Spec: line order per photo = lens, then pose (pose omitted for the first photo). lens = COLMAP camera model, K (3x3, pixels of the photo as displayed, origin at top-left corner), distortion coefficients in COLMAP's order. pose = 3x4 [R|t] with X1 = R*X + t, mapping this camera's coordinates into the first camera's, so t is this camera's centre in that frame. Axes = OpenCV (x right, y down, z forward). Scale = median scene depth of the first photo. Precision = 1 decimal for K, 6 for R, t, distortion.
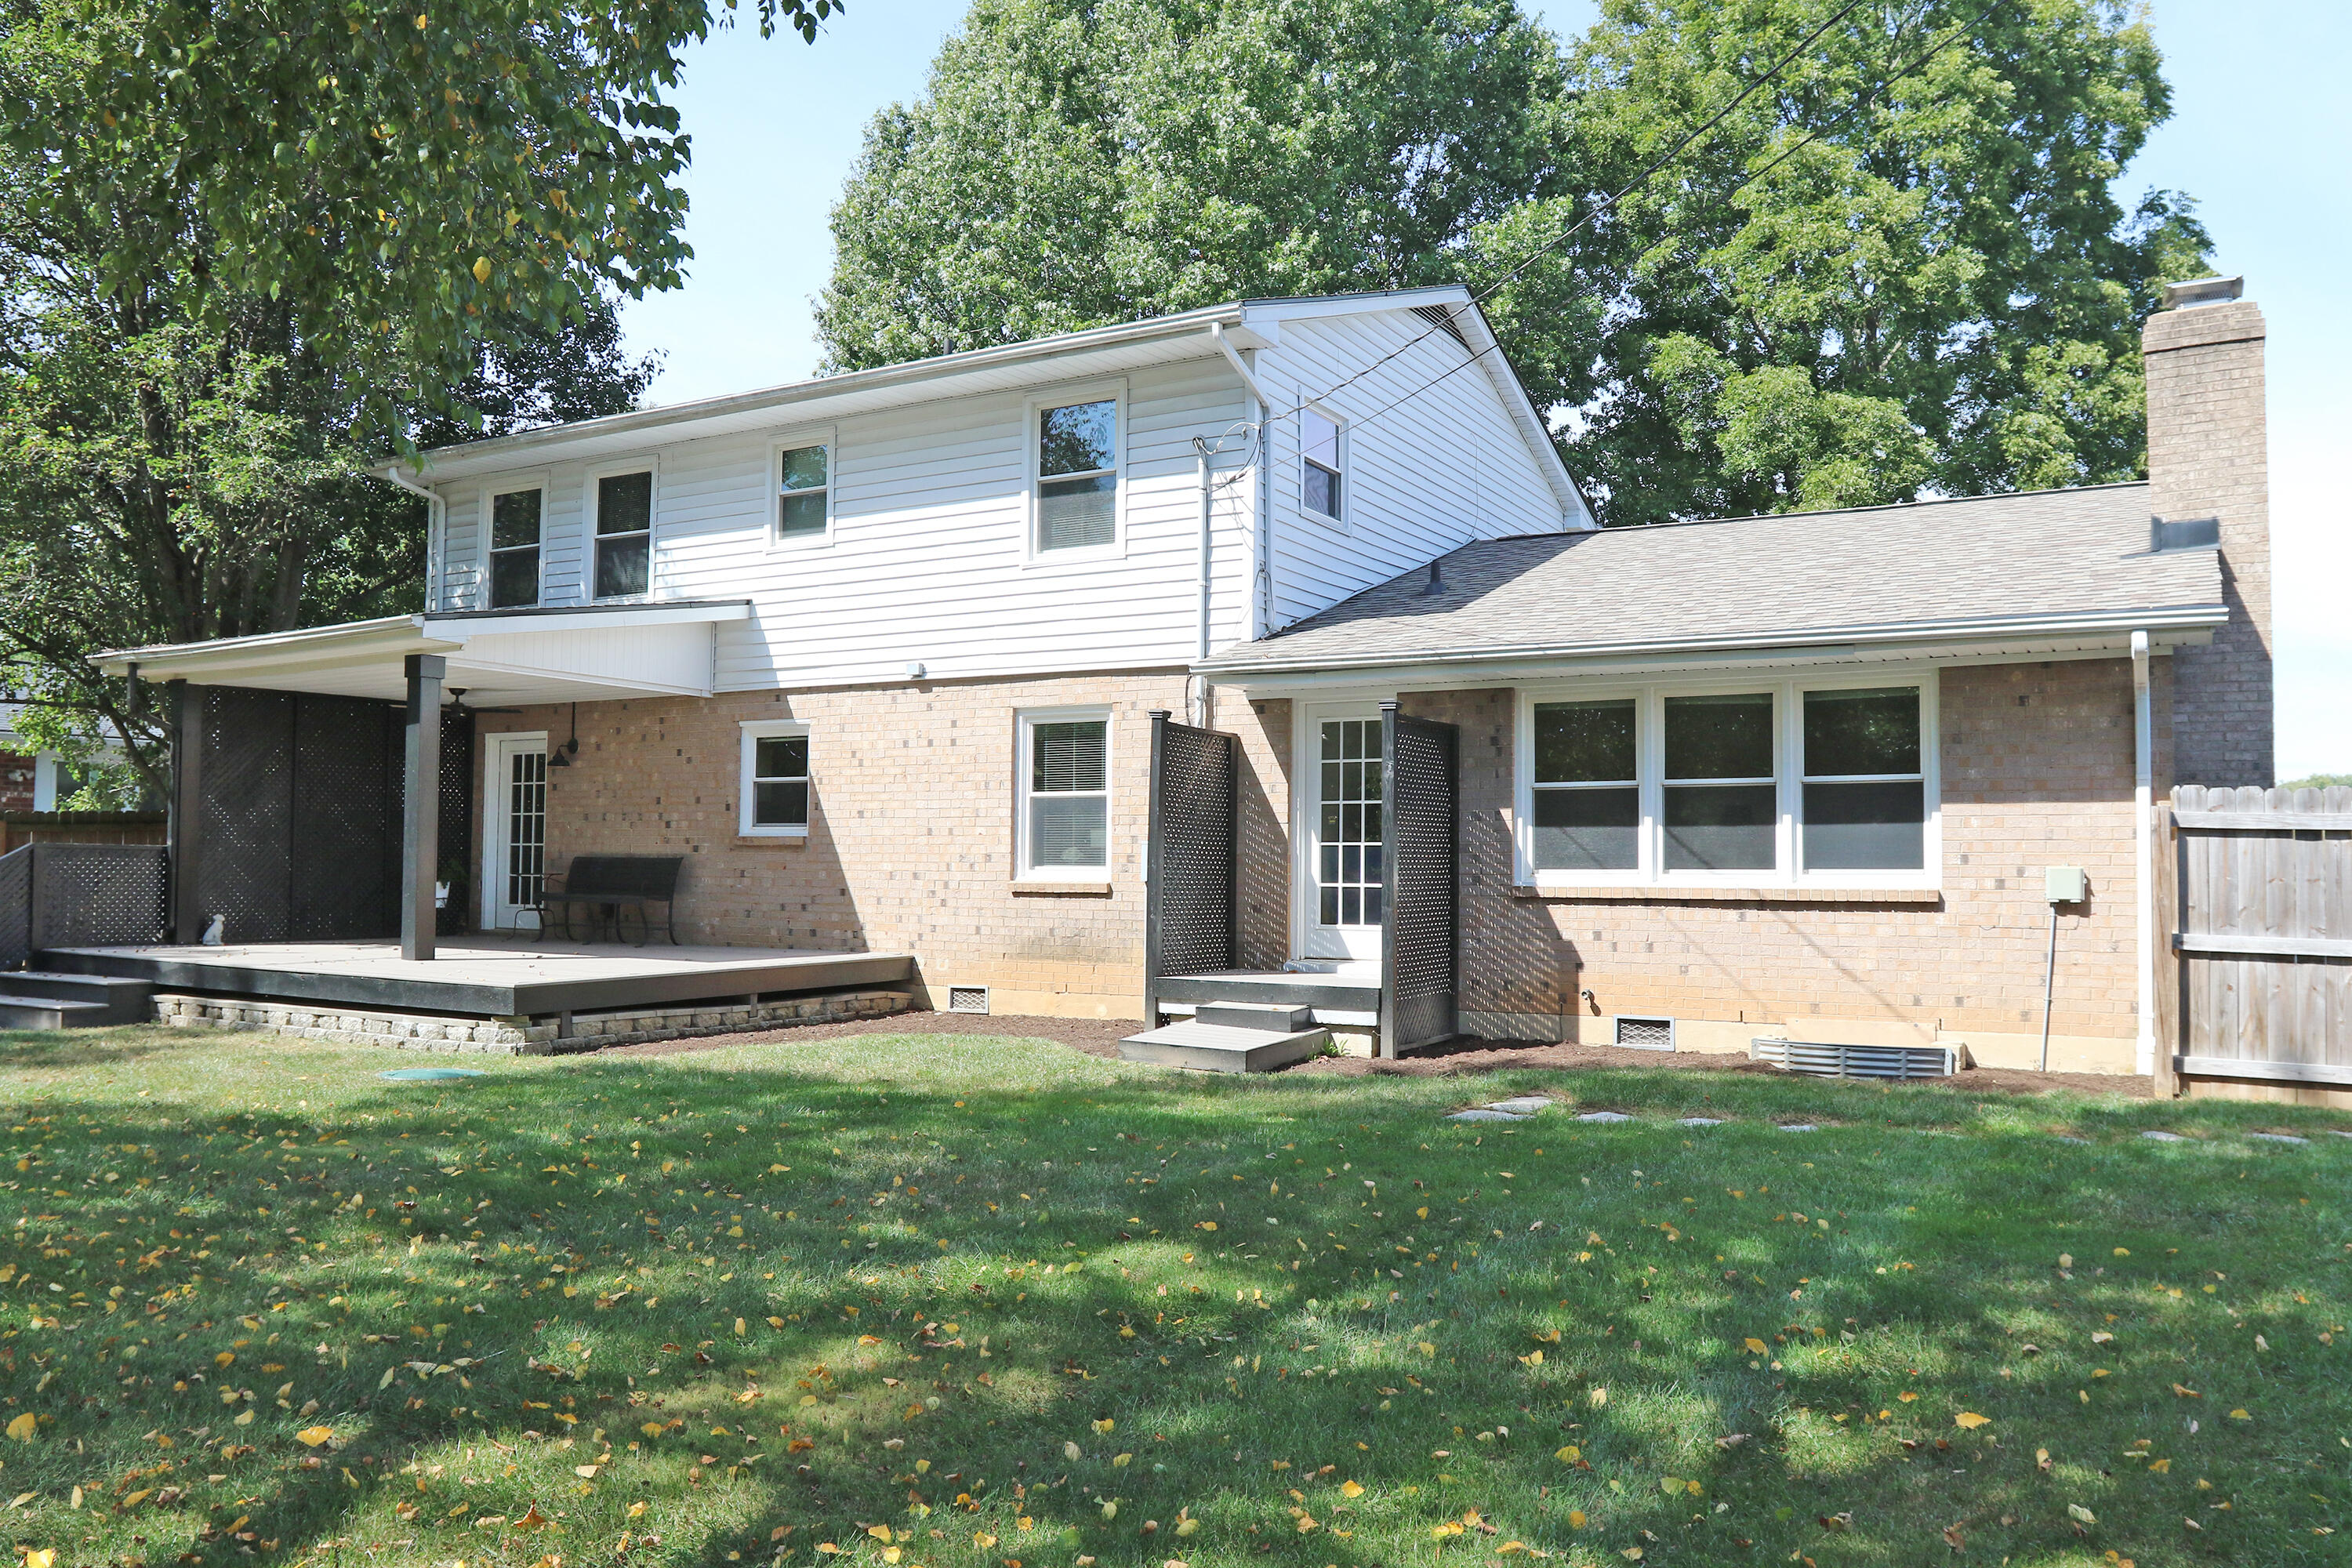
lens RADIAL K [[1761.0, 0, 1174.3], [0, 1761.0, 785.2], [0, 0, 1]] dist [-0.039181, 0.000750]
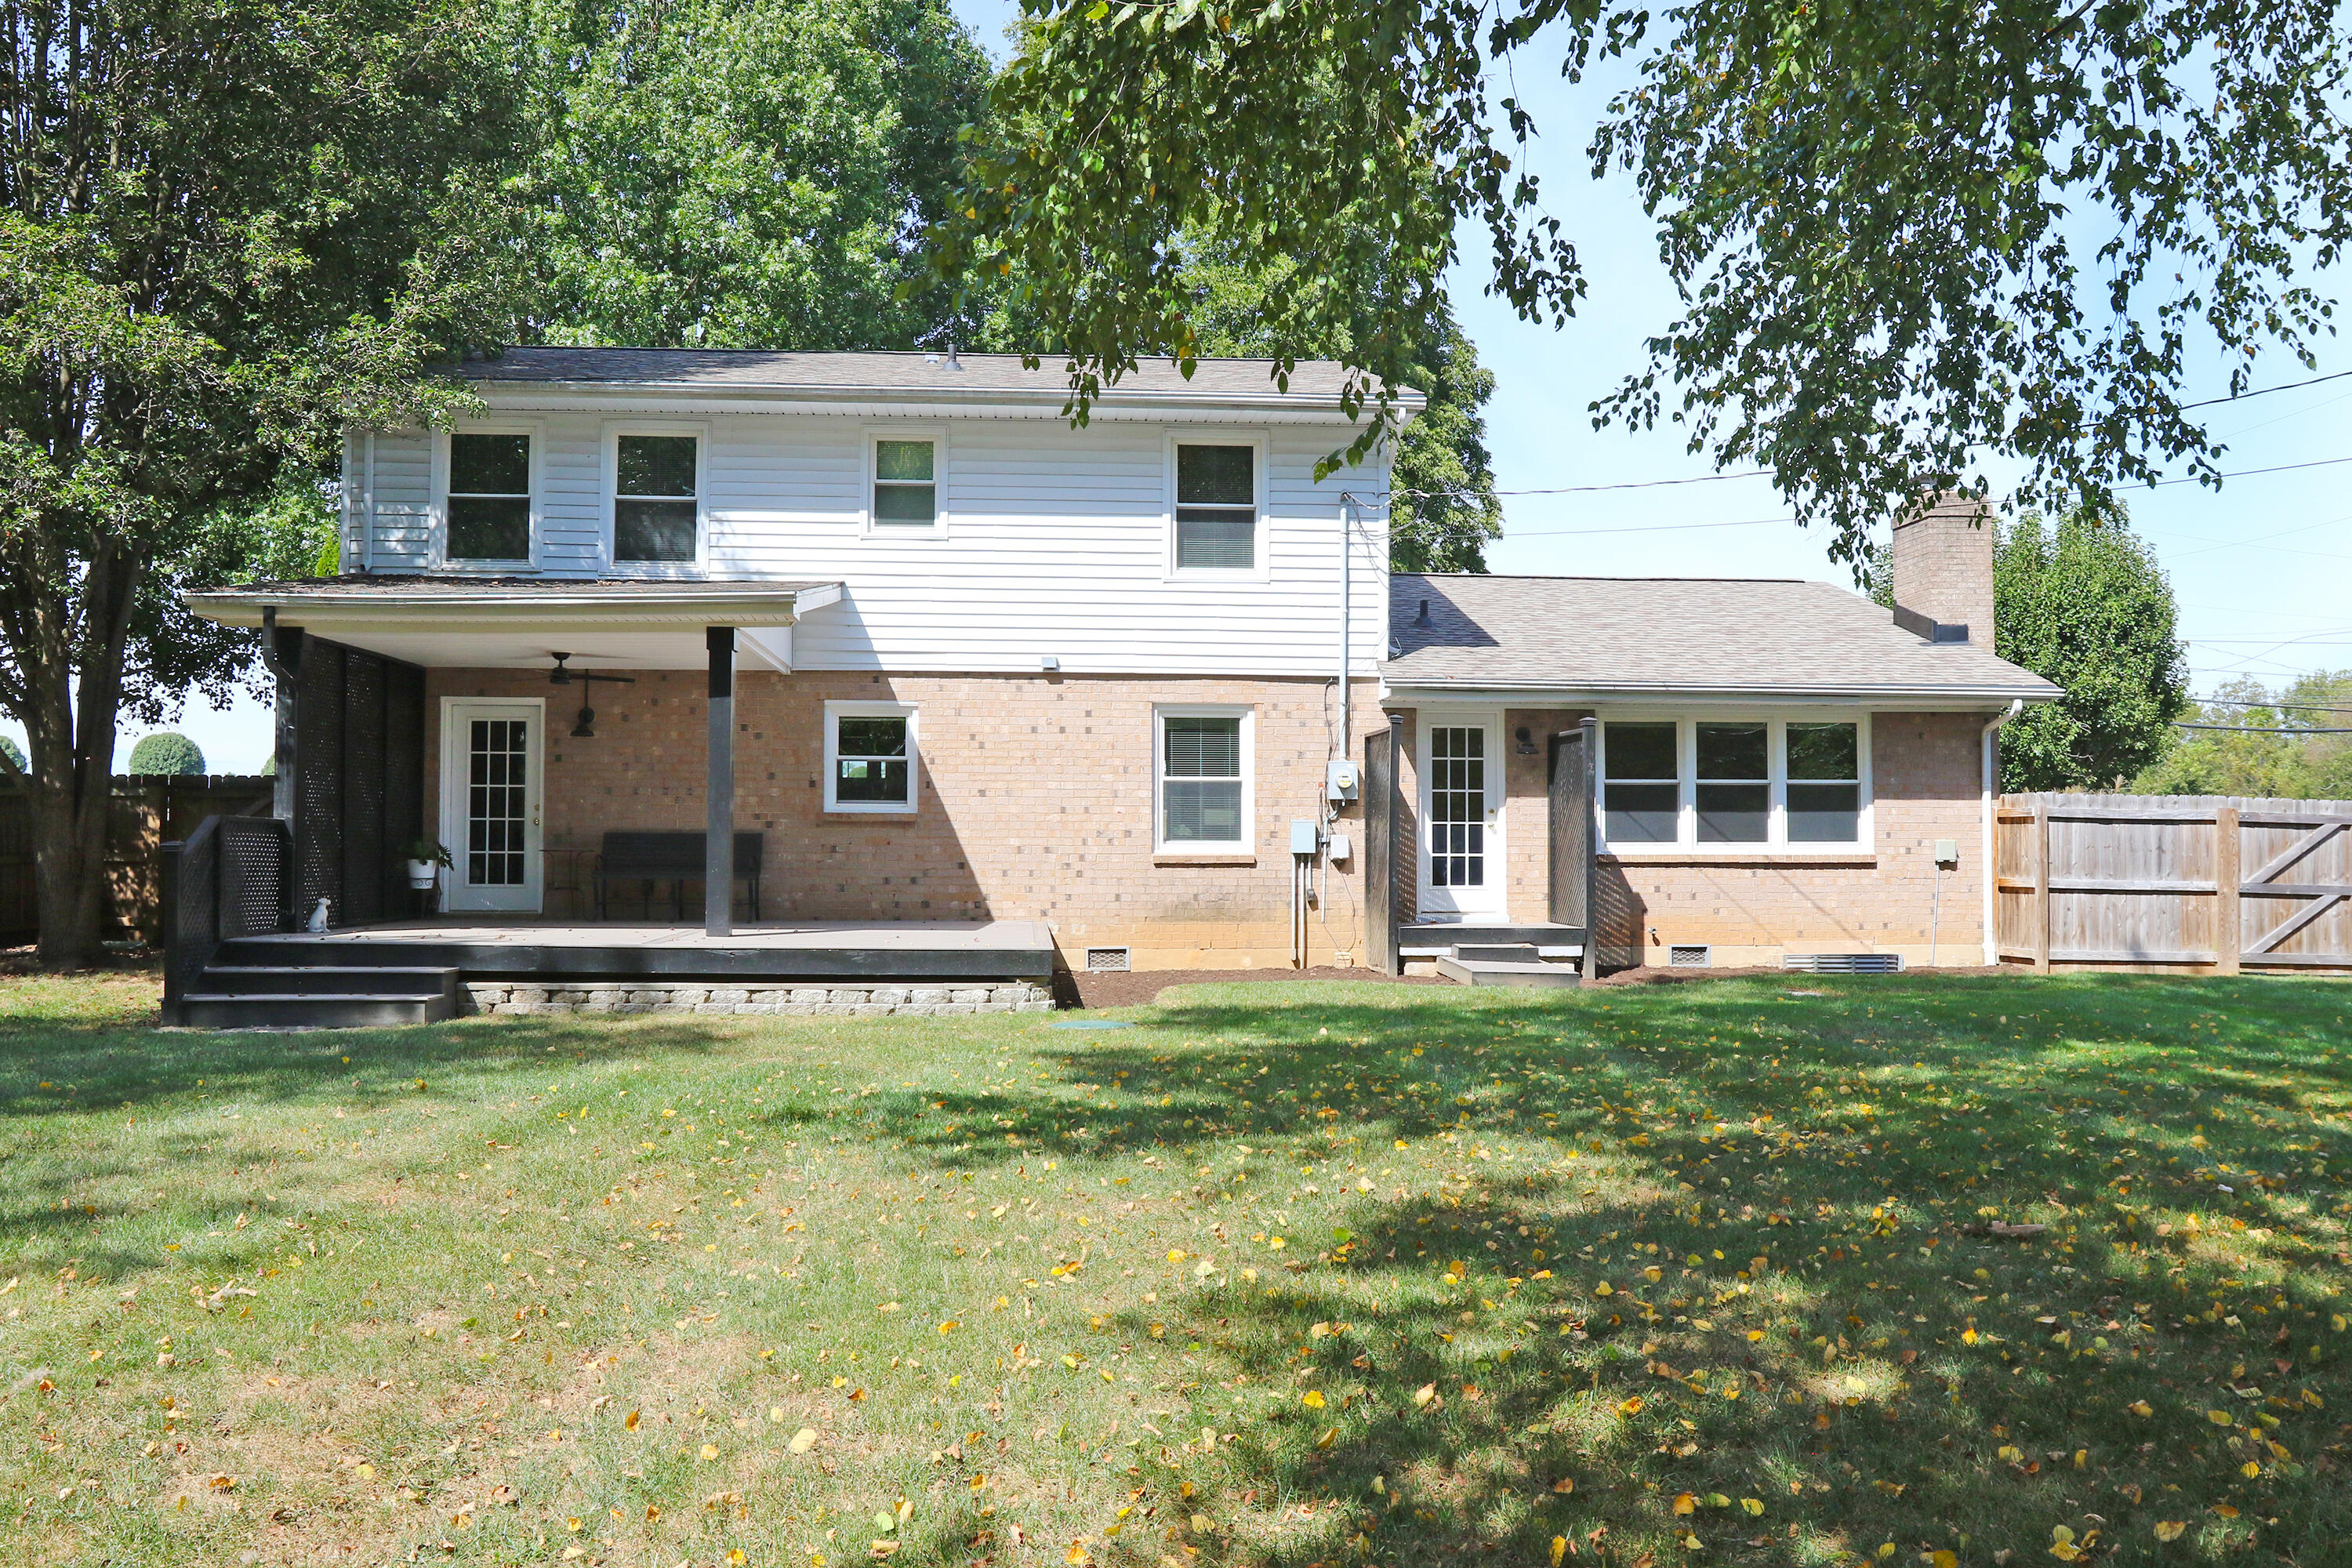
lens RADIAL K [[1868.7, 0, 1174.1], [0, 1868.7, 789.7], [0, 0, 1]] dist [-0.041110, 0.001346]
pose [[0.823488, 0.014422, 0.567150, -0.817945], [-0.023893, 0.999672, 0.009271, 0.001088], [-0.566830, -0.021185, 0.823563, -0.008831]]
